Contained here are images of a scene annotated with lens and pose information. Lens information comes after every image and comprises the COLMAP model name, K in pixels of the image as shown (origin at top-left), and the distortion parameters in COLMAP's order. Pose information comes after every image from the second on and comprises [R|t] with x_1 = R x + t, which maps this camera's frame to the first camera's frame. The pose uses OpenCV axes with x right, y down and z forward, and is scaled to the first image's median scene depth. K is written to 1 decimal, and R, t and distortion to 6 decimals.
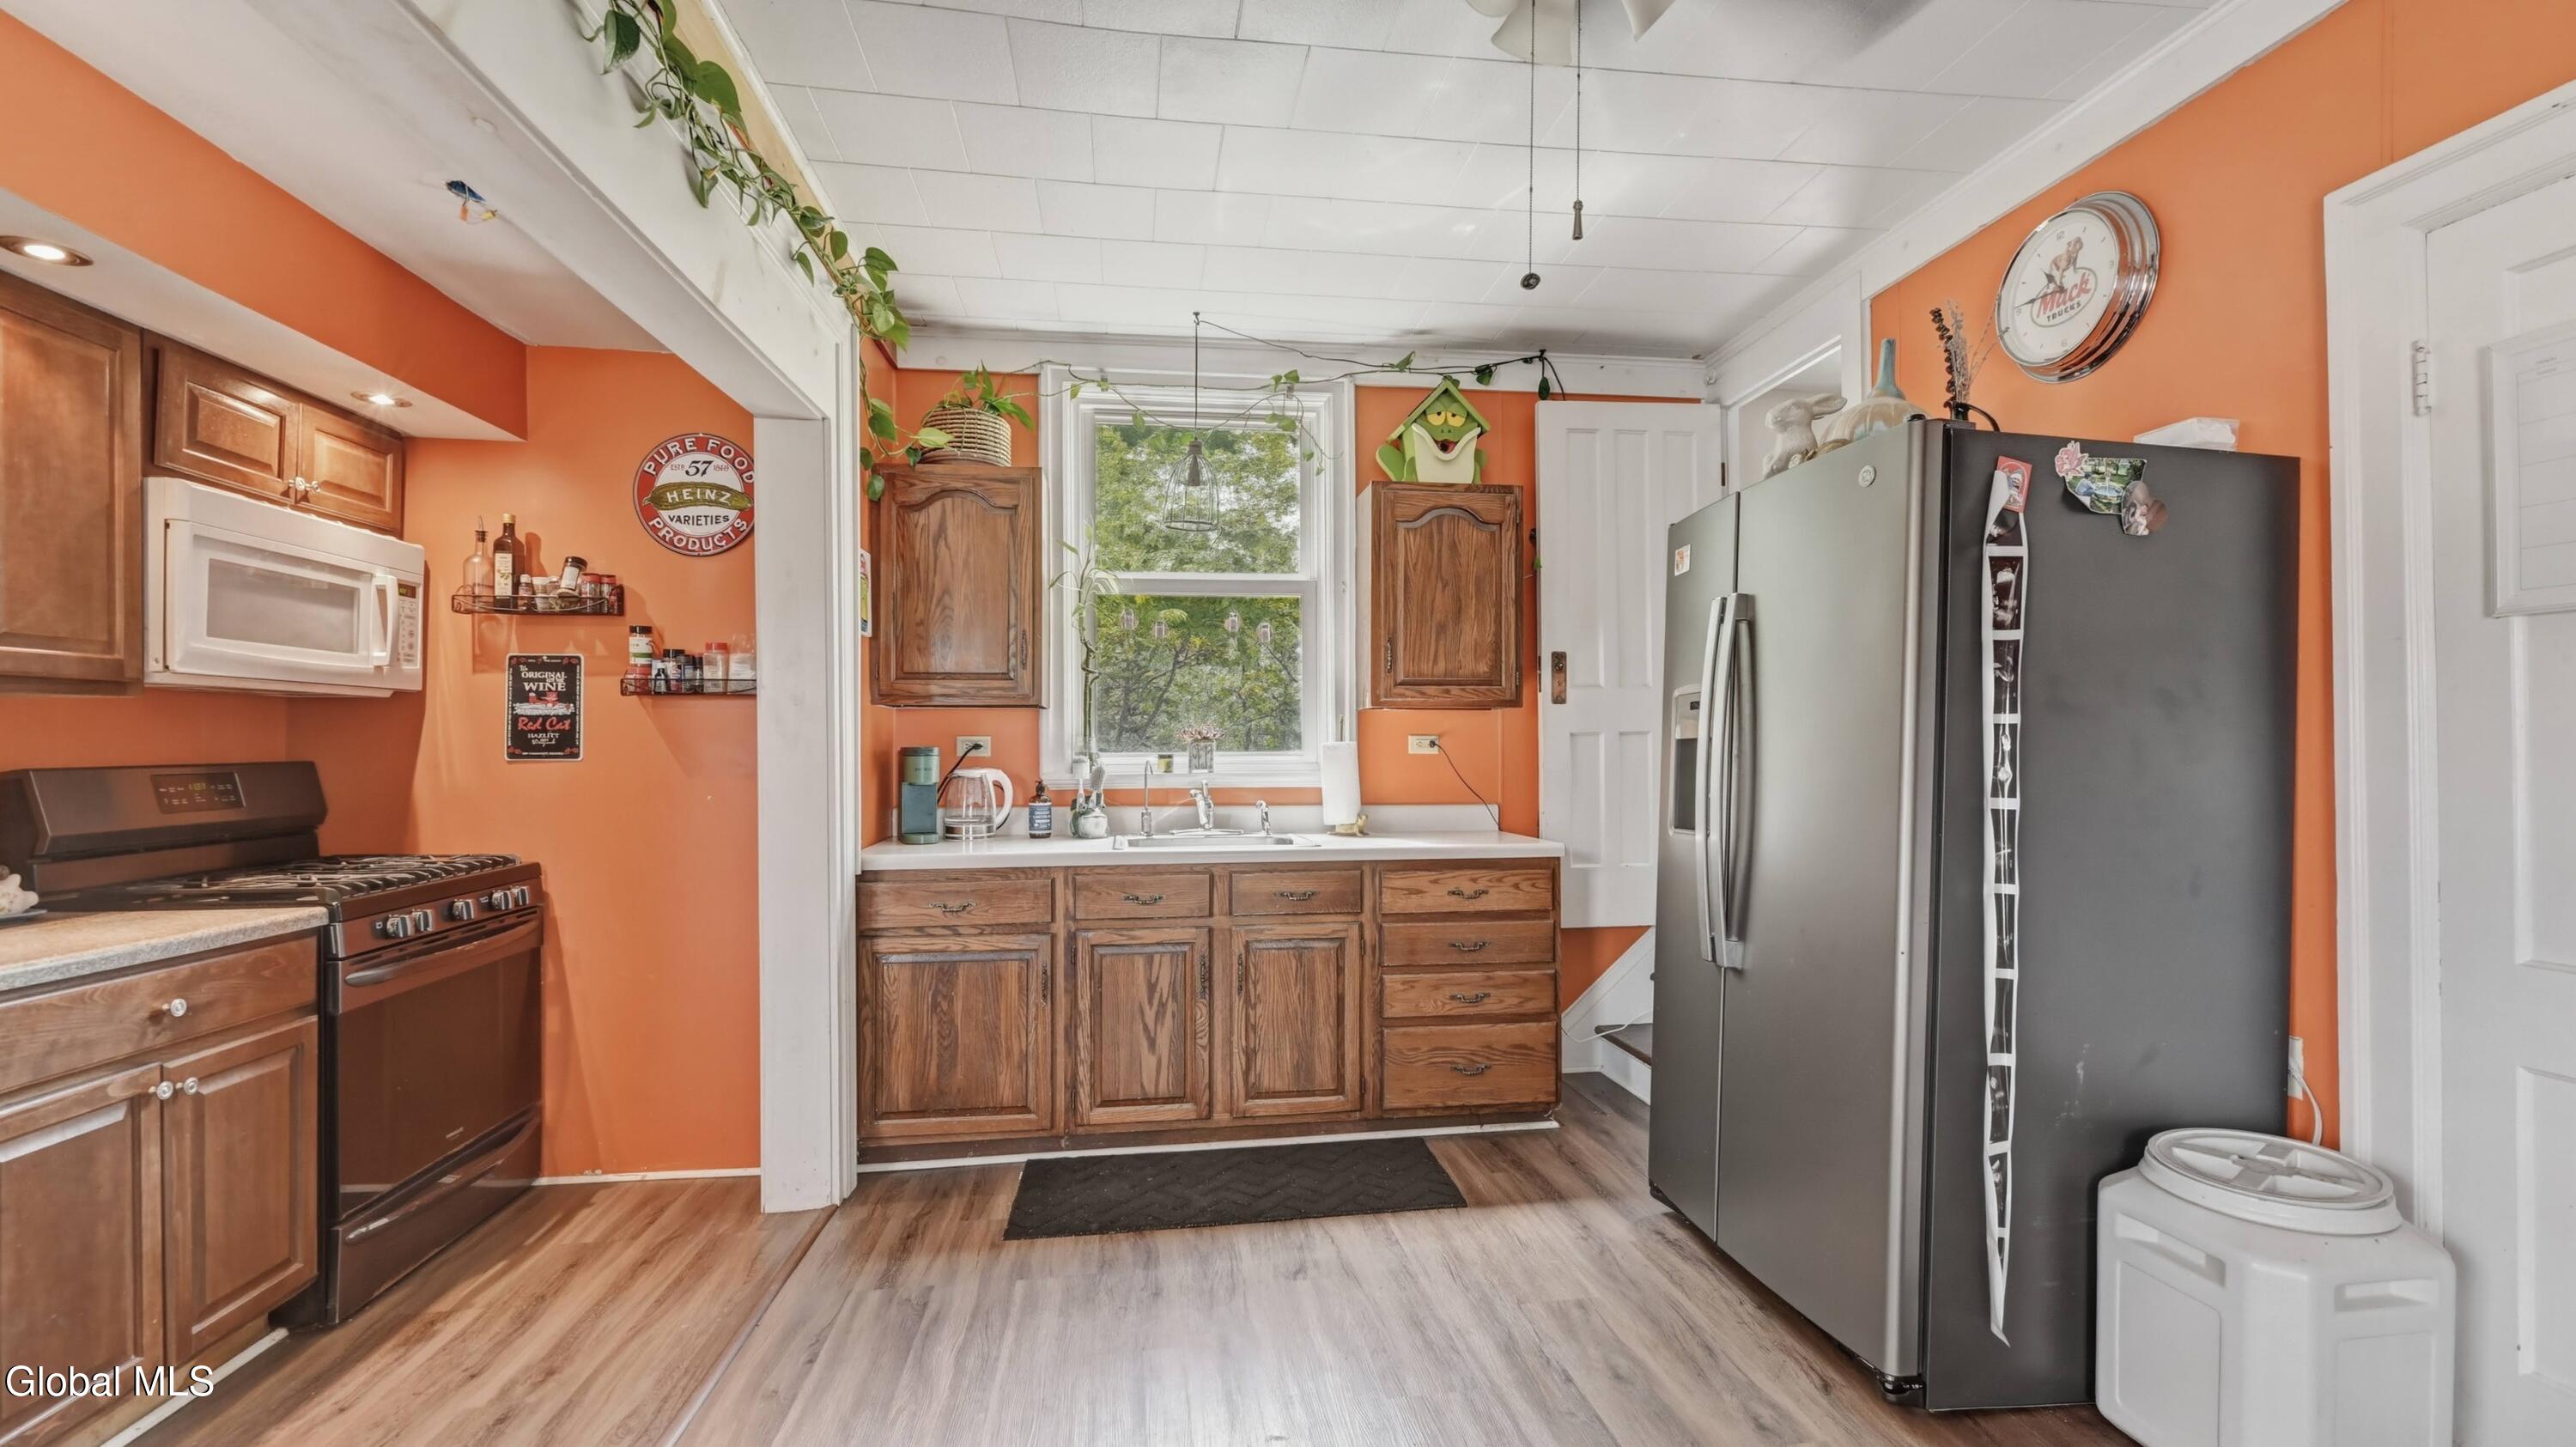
lens RADIAL K [[1065.2, 0, 1287.2], [0, 1065.2, 732.4], [0, 0, 1]] dist [0.002201, -0.000743]
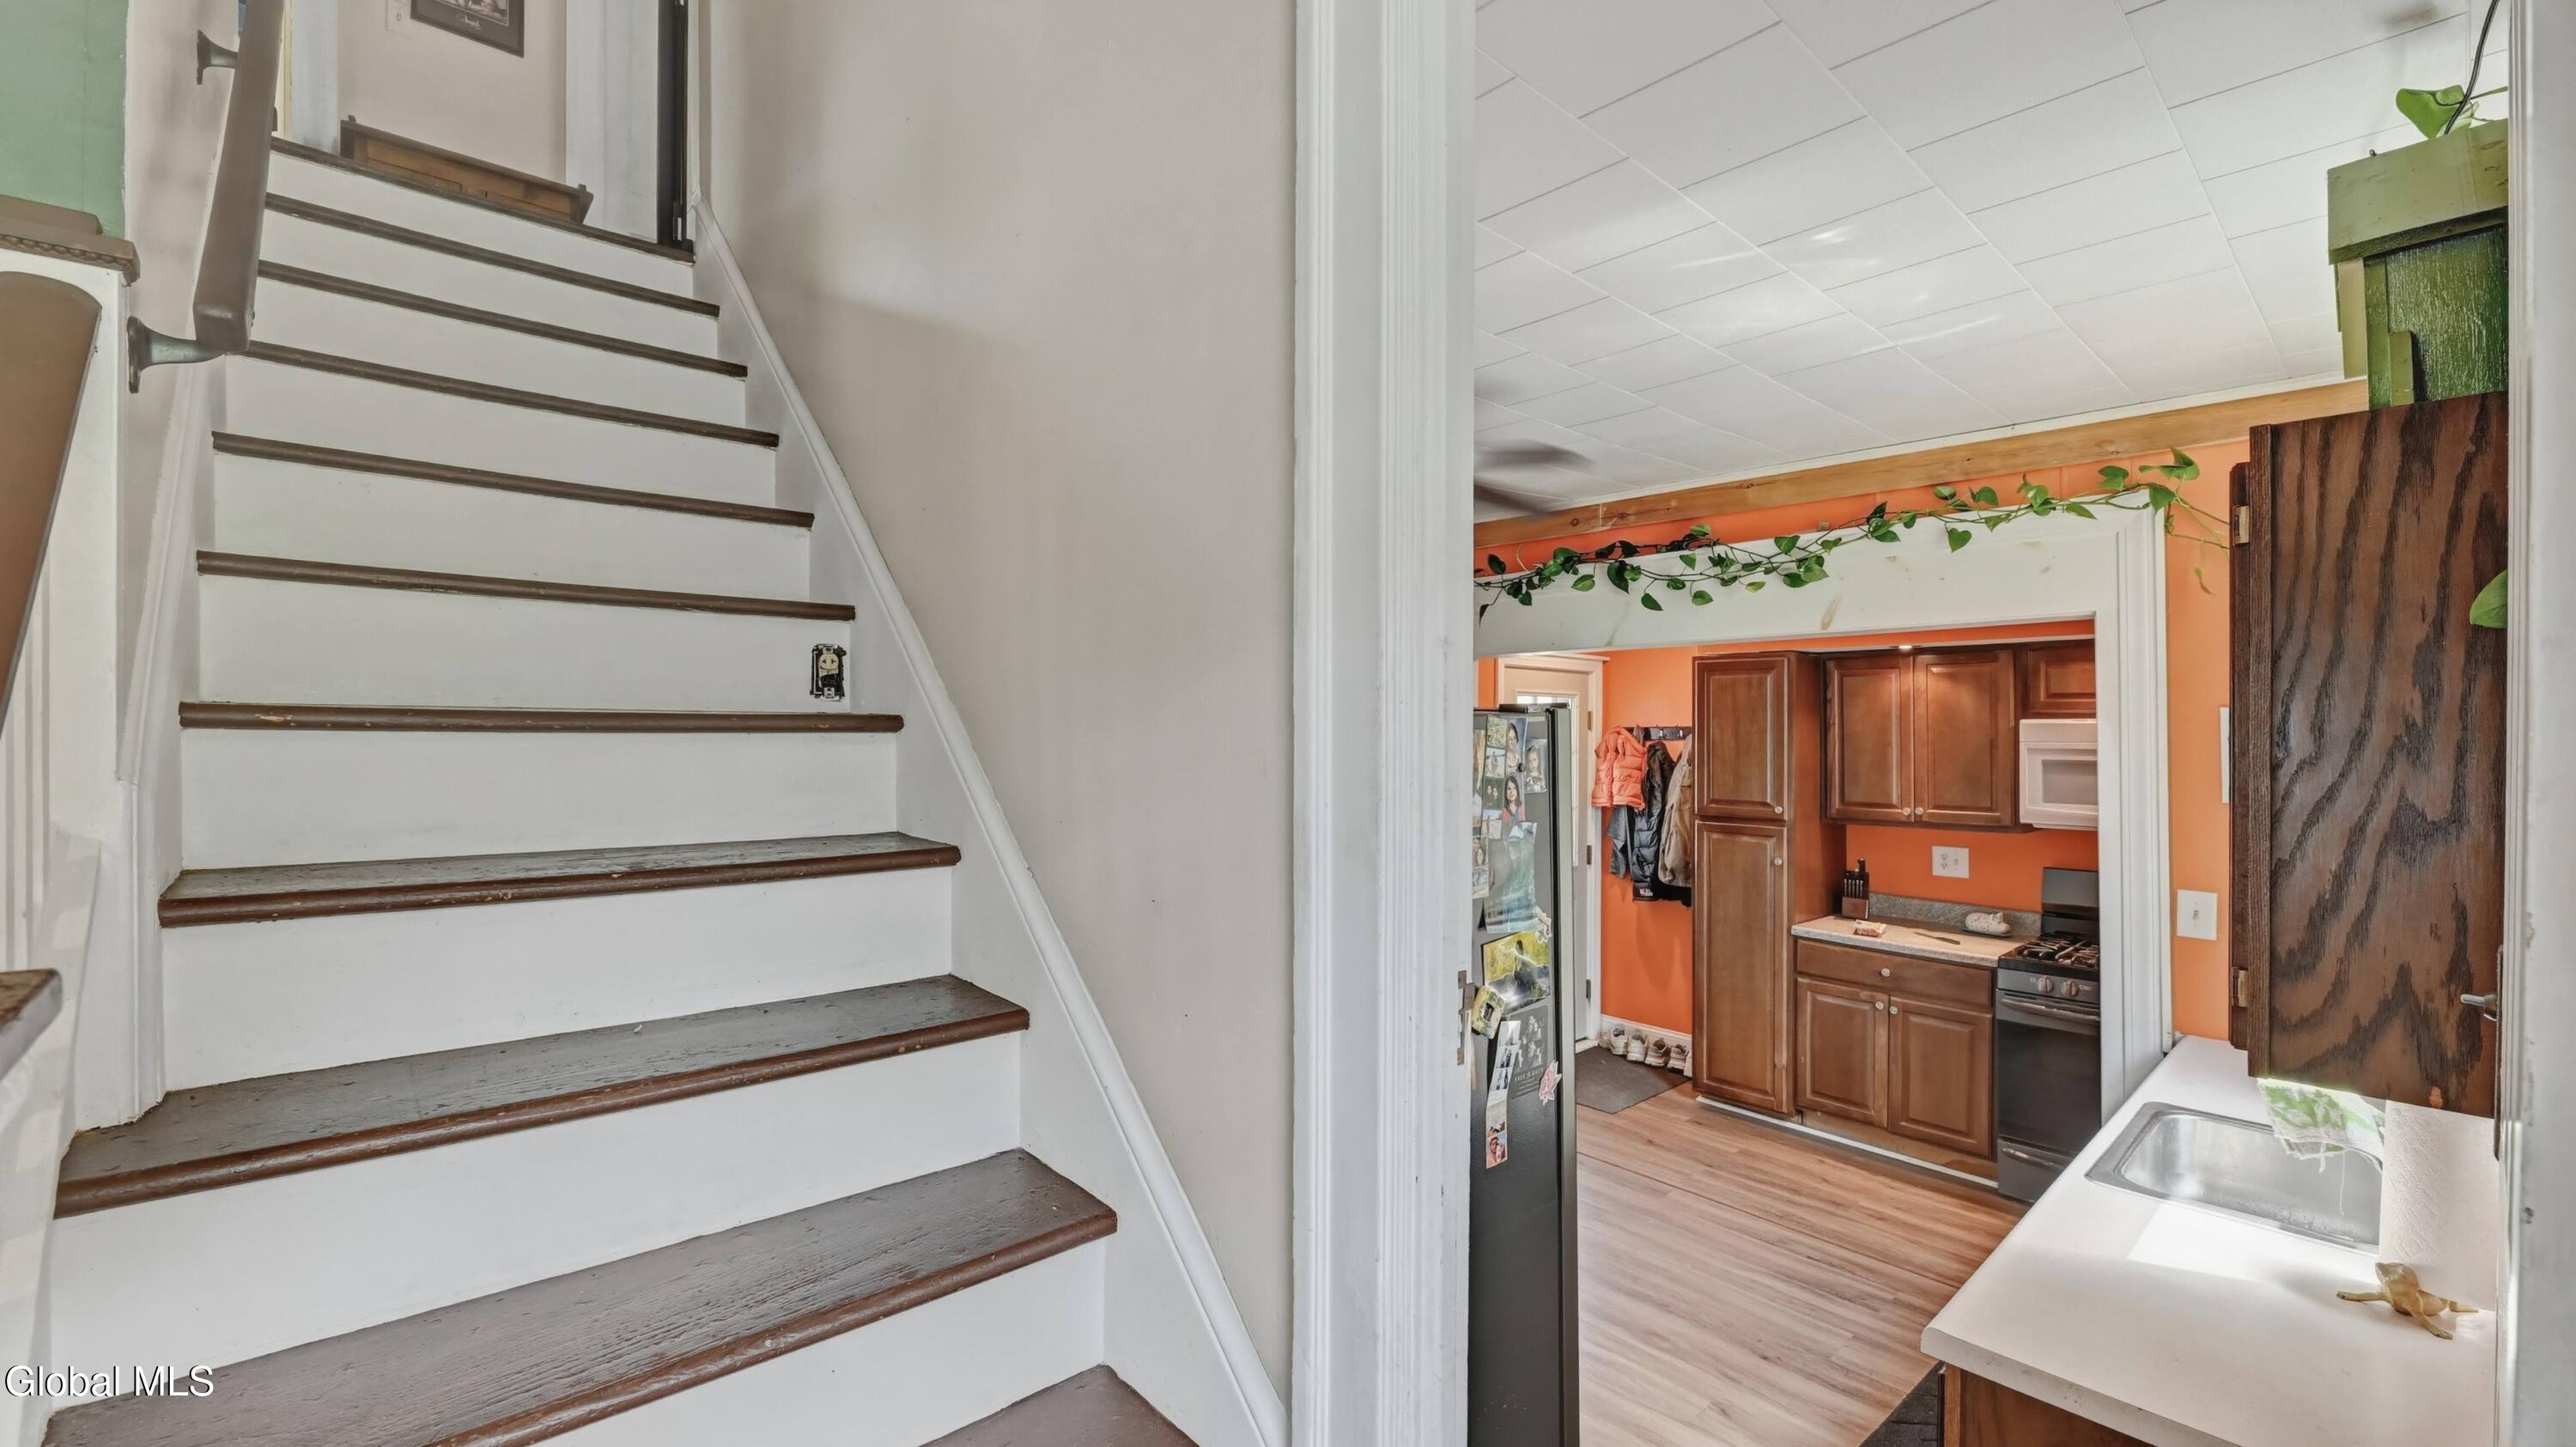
lens RADIAL K [[1065.2, 0, 1289.5], [0, 1065.2, 739.2], [0, 0, 1]] dist [0.002201, -0.000743]
pose [[-0.815596, -0.000756, -0.578621, 1.130250], [0.003000, 0.999980, -0.005536, -0.199270], [0.578613, -0.006251, -0.815578, 1.825159]]
